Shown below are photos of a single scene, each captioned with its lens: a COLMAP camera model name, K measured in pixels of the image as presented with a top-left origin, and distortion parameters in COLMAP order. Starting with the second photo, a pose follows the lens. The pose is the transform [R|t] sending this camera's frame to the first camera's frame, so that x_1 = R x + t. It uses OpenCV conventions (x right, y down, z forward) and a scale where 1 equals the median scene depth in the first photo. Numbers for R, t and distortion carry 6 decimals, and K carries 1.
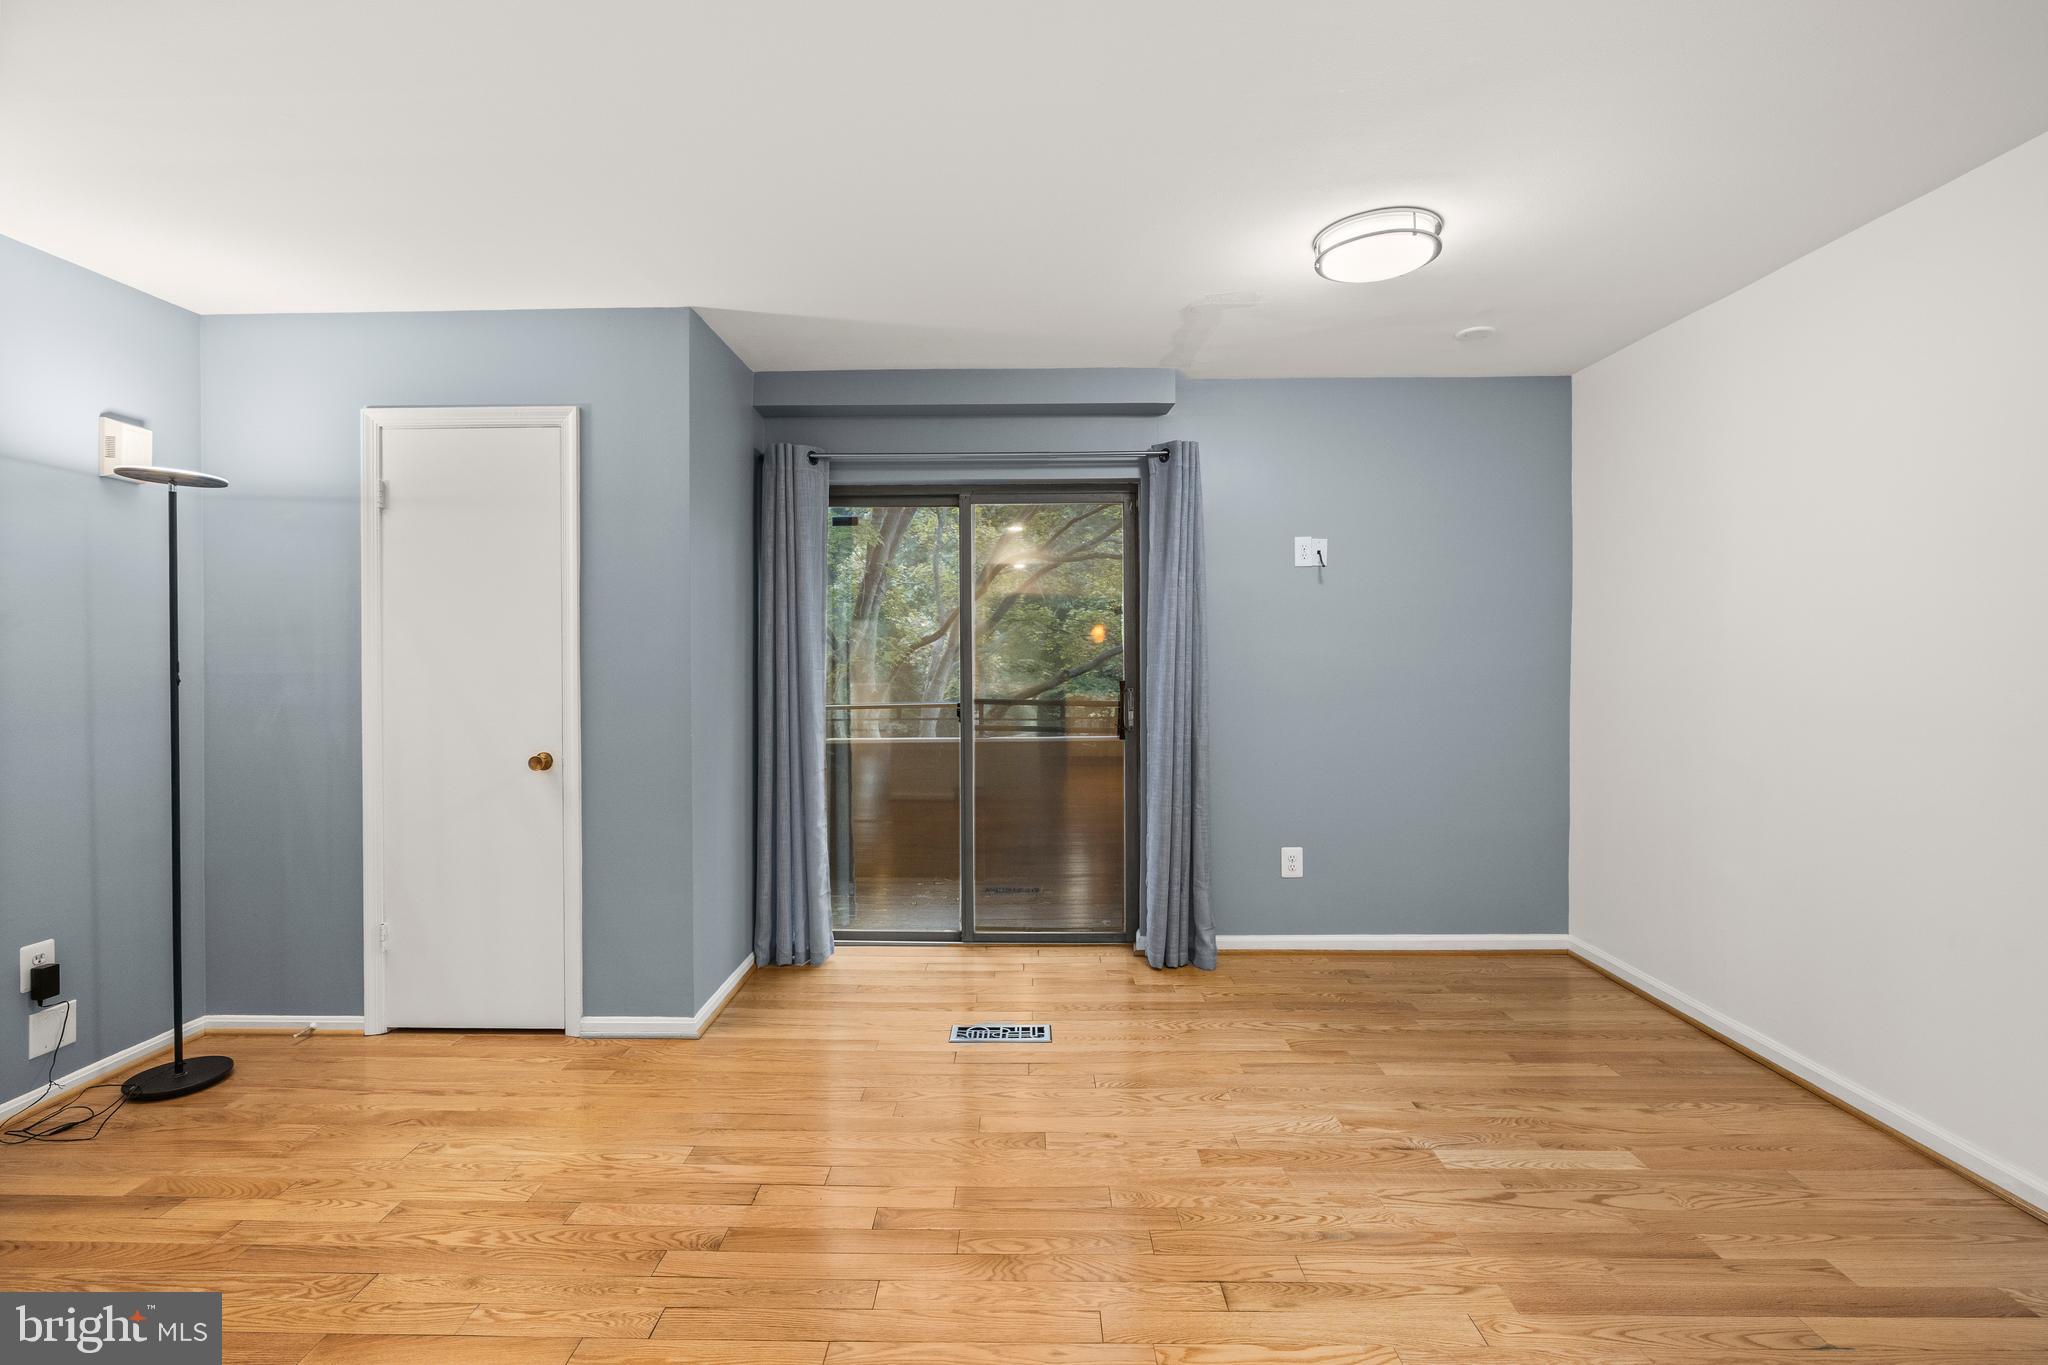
lens RADIAL K [[910.7, 0, 1021.0], [0, 910.7, 669.6], [0, 0, 1]] dist [-0.005084, 0.000255]
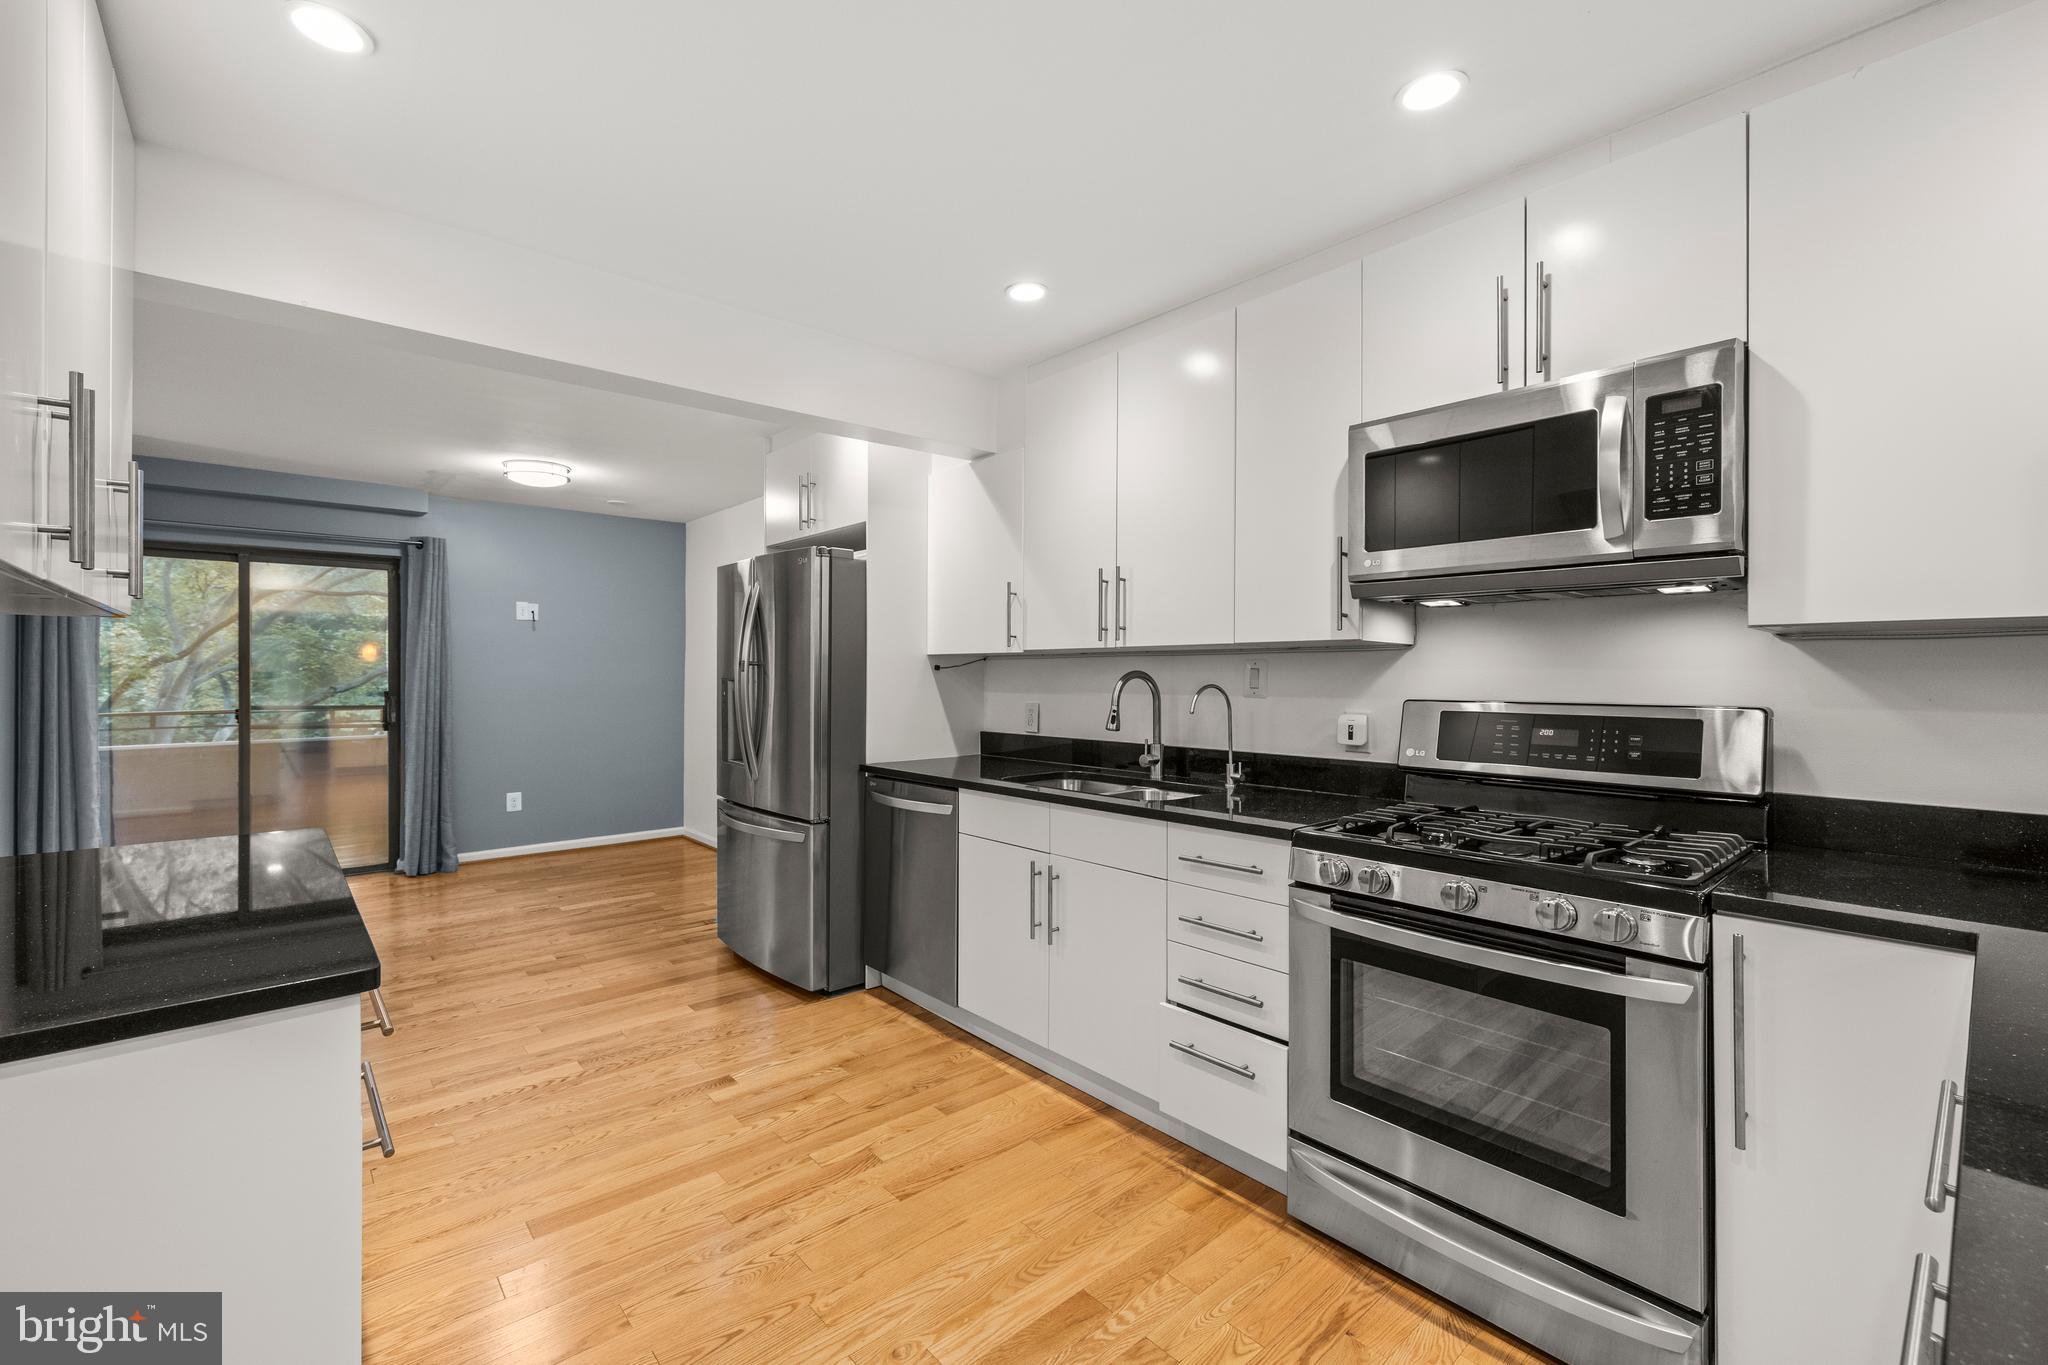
lens RADIAL K [[872.4, 0, 1015.2], [0, 872.4, 673.3], [0, 0, 1]] dist [-0.003532, 0.000540]
pose [[0.751249, 0.005259, 0.659998, -0.057984], [0.005170, 0.999891, -0.013853, 0.008860], [-0.659999, 0.013820, 0.751140, -0.774109]]
